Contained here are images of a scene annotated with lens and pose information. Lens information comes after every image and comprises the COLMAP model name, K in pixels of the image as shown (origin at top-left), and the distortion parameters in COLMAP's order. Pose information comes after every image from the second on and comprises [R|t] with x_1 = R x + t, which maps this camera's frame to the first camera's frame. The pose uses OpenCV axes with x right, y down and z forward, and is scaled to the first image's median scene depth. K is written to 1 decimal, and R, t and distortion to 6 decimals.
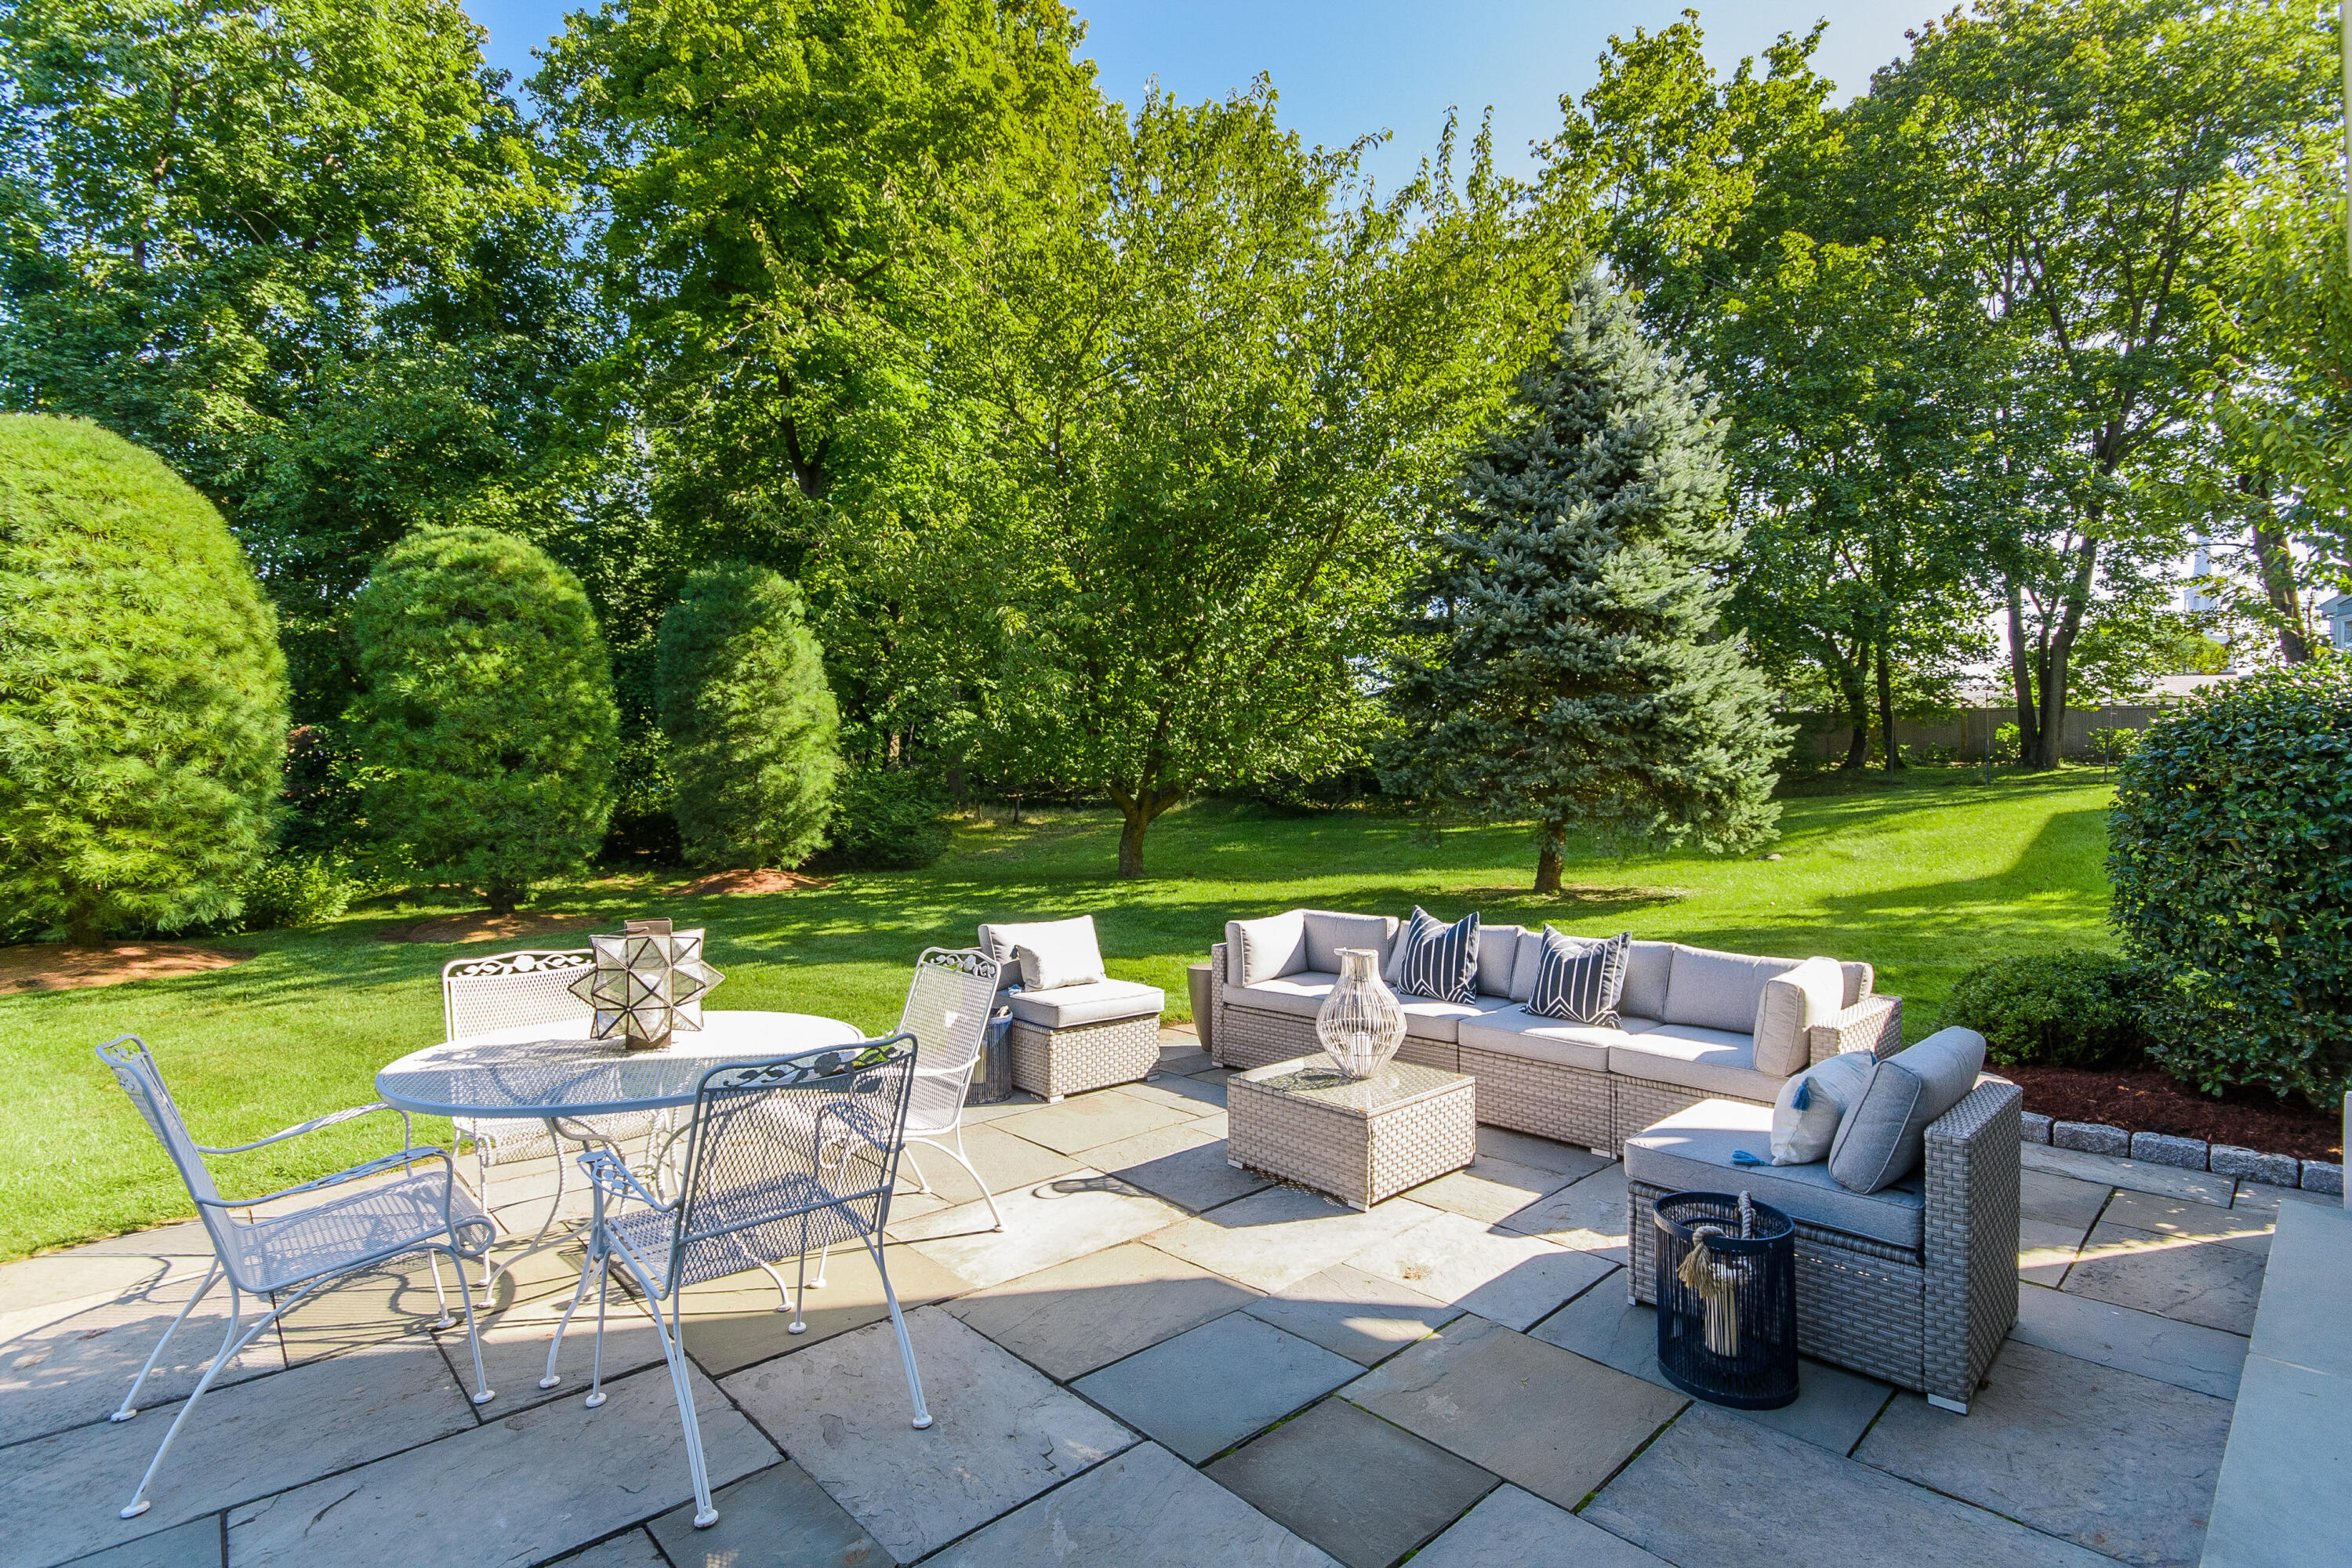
lens RADIAL K [[1108.9, 0, 1161.9], [0, 1108.9, 786.7], [0, 0, 1]] dist [-0.001127, -0.000204]
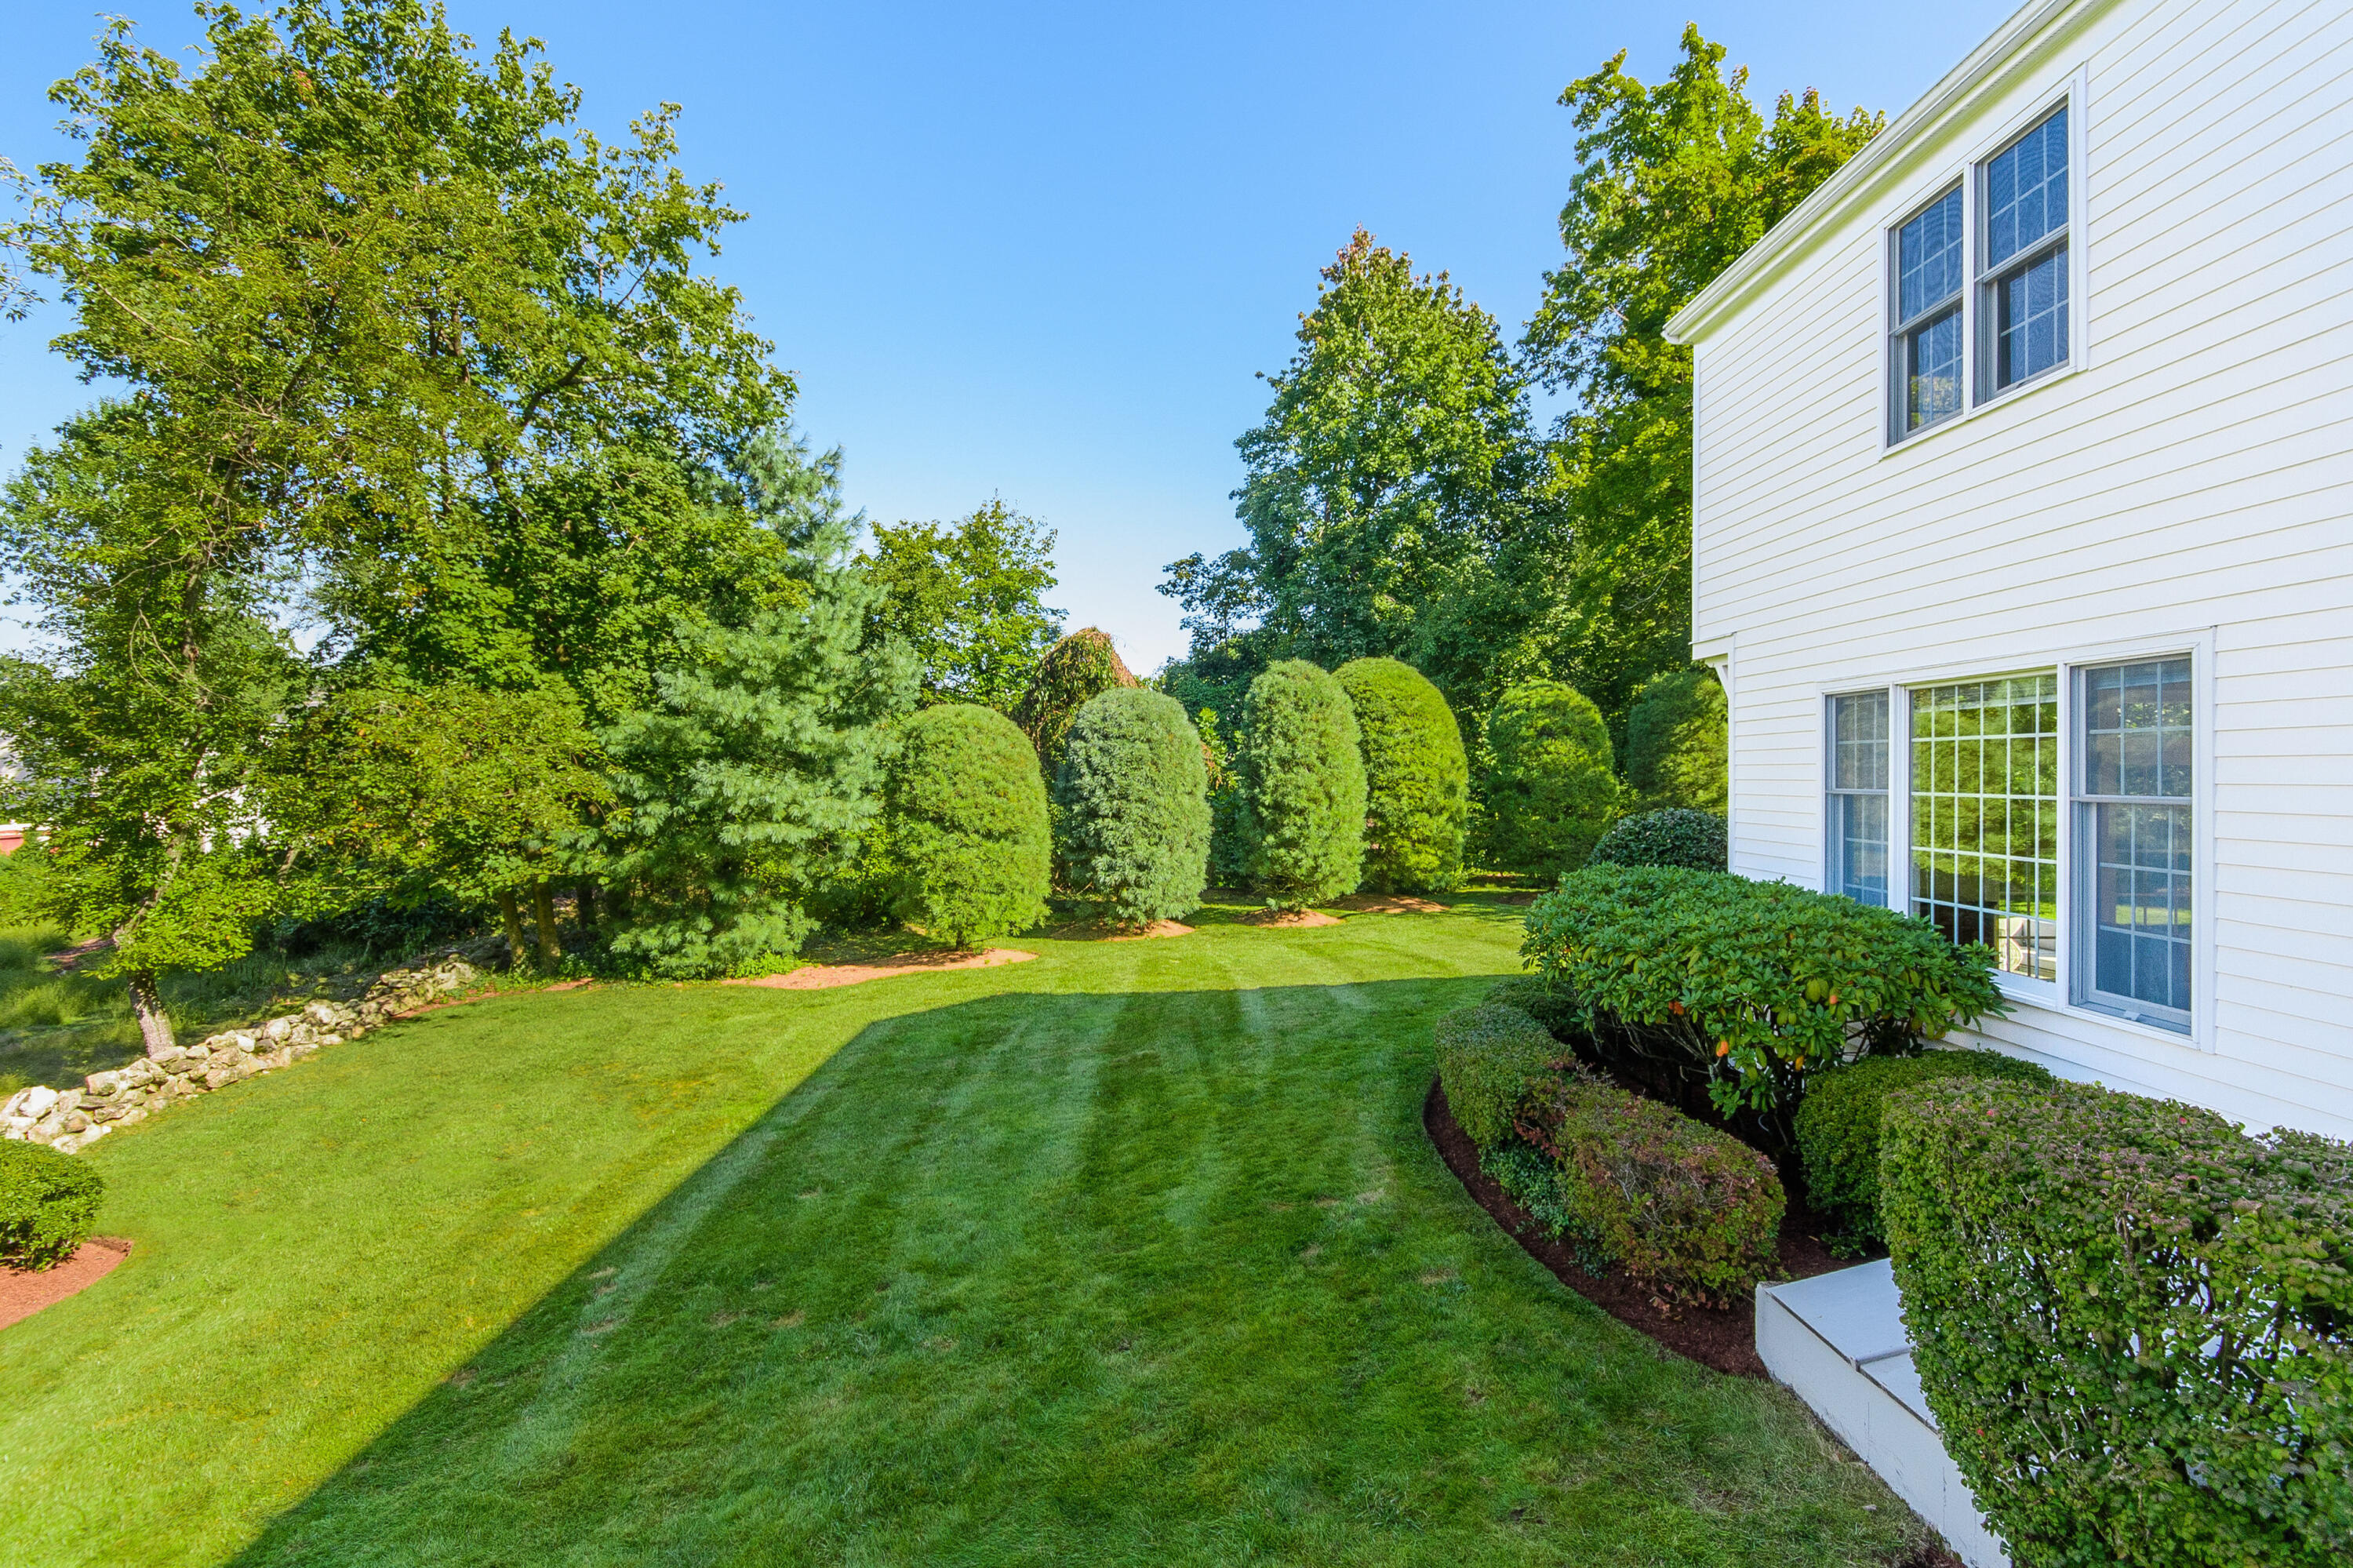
lens RADIAL K [[1152.7, 0, 1172.9], [0, 1152.7, 789.8], [0, 0, 1]] dist [-0.004348, -0.000213]
pose [[0.744780, 0.003600, -0.667300, 0.256111], [-0.000978, 0.999990, 0.004303, -0.081871], [0.667309, -0.002552, 0.744776, -1.079291]]
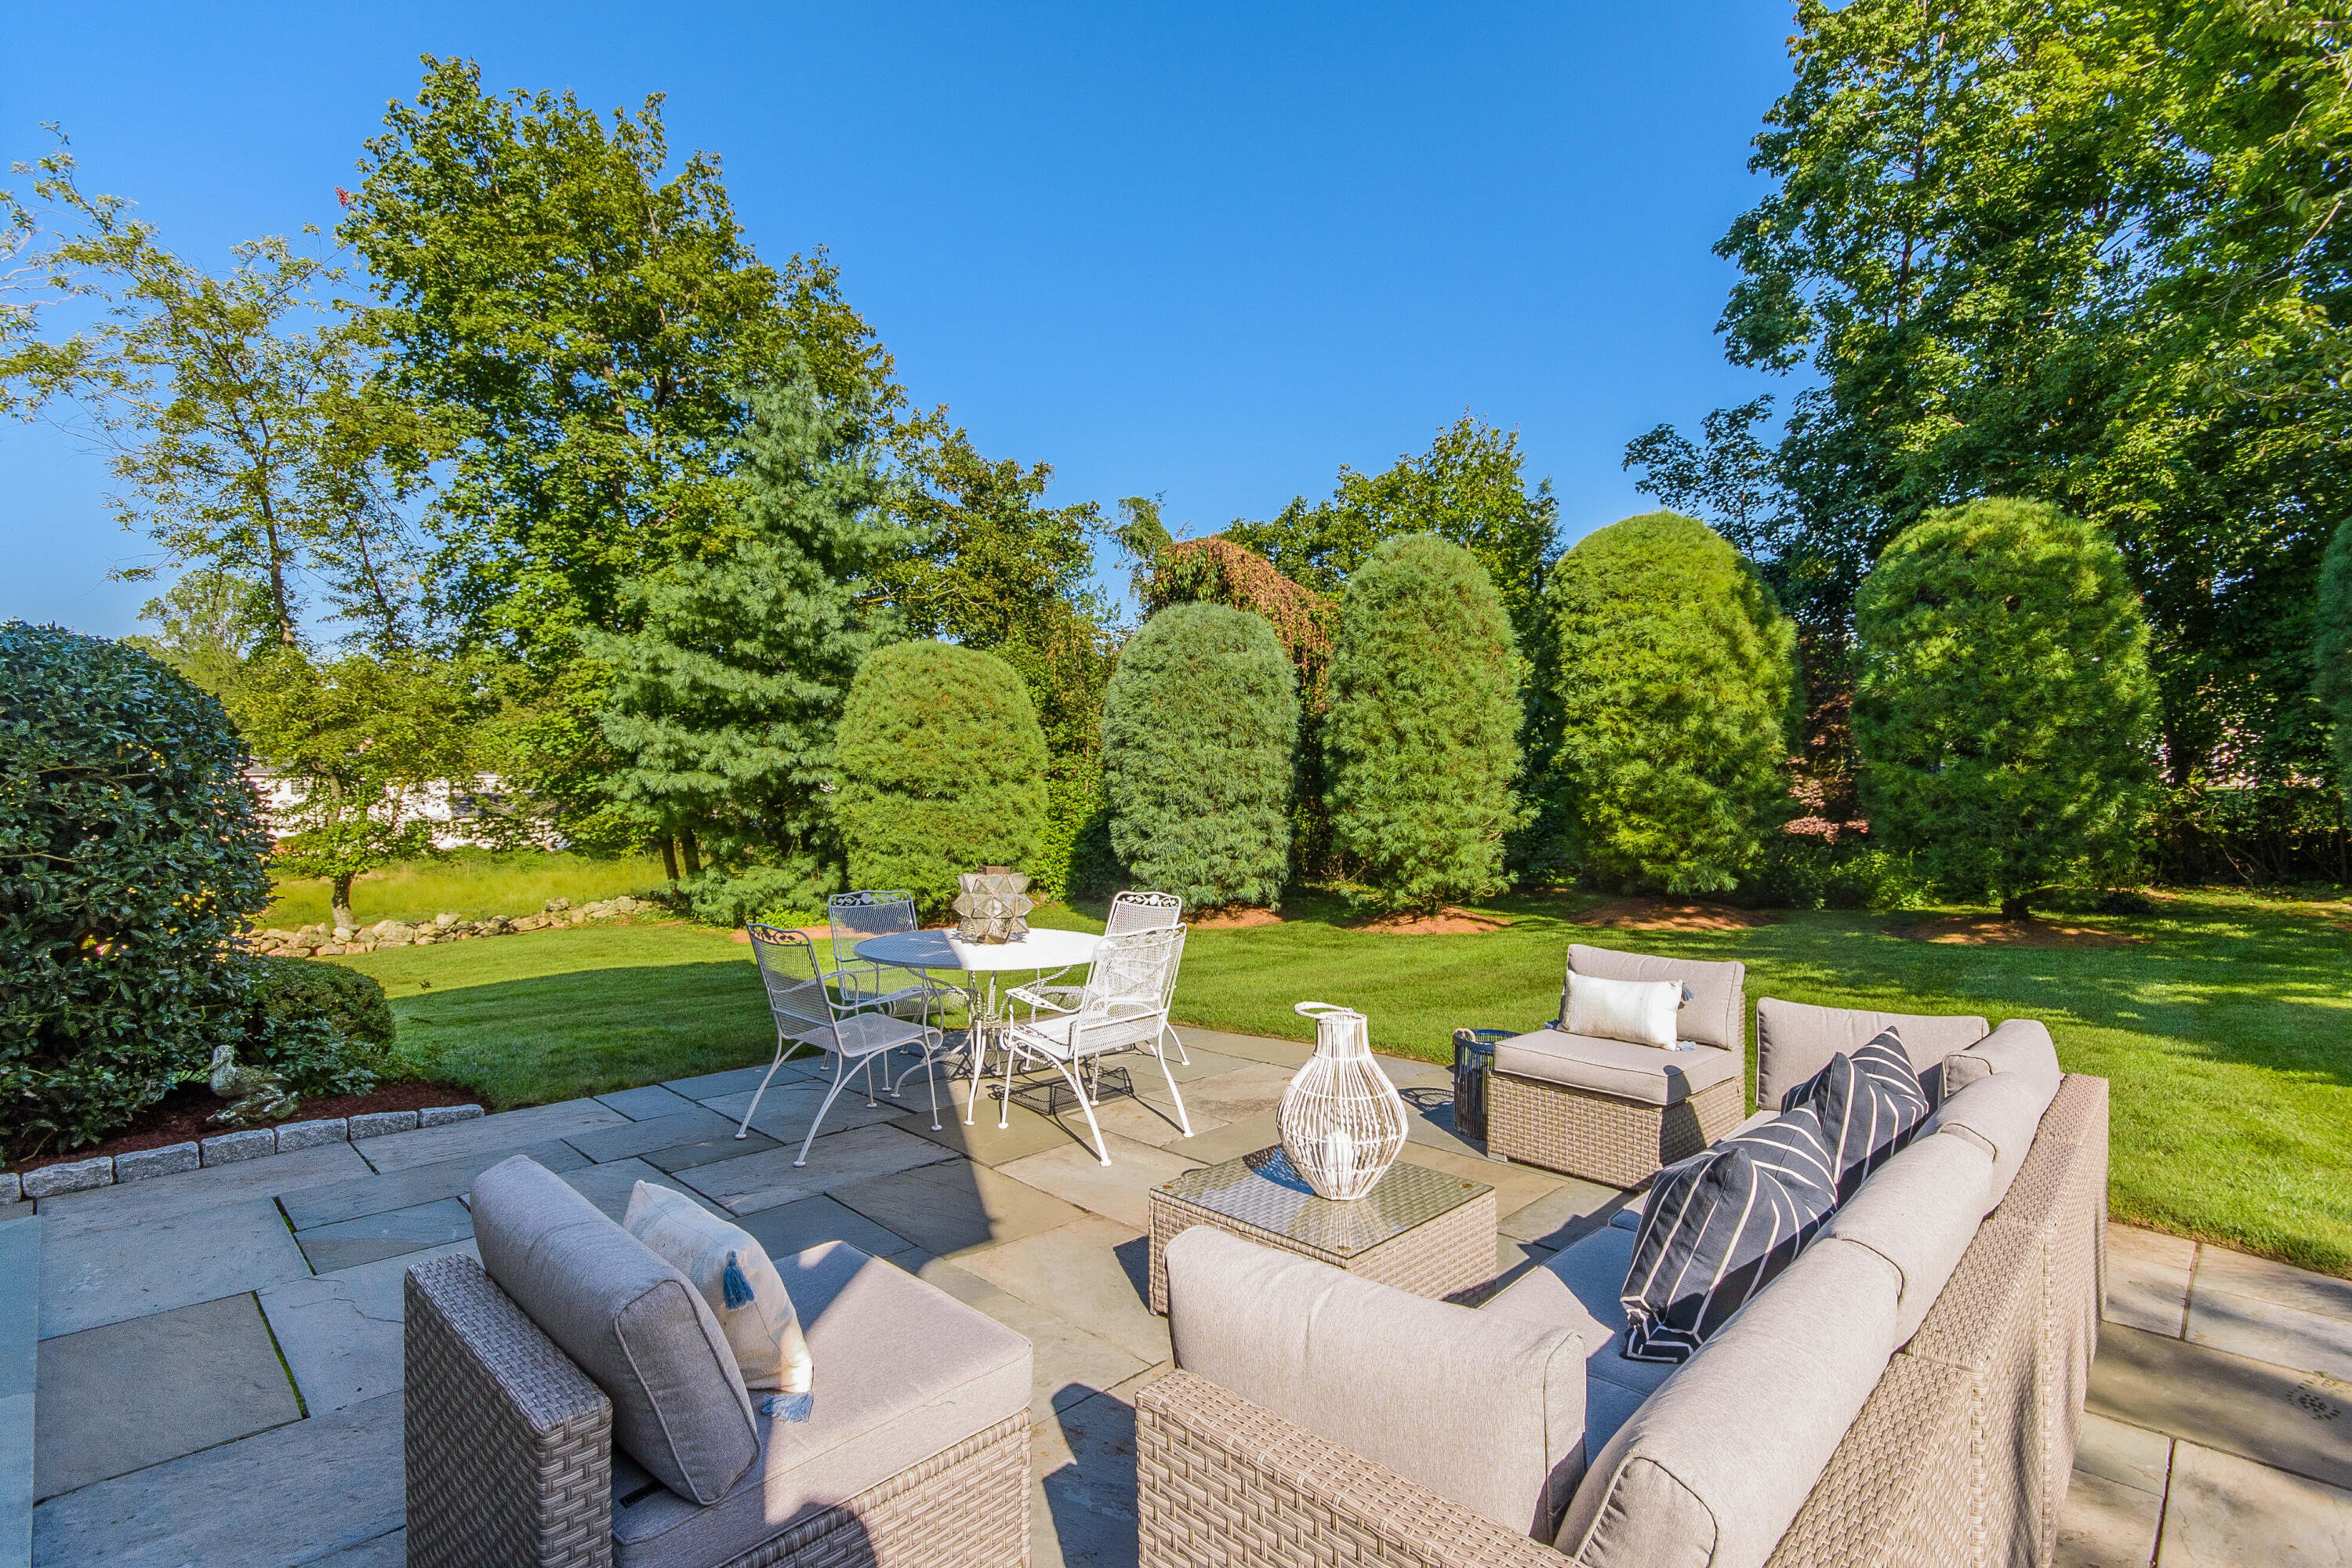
lens RADIAL K [[1108.9, 0, 1161.9], [0, 1108.9, 786.7], [0, 0, 1]] dist [-0.001127, -0.000204]
pose [[0.040082, -0.002566, -0.999193, 0.365018], [0.009379, 0.999954, -0.002192, 0.003070], [0.999152, -0.009283, 0.040104, 0.365783]]
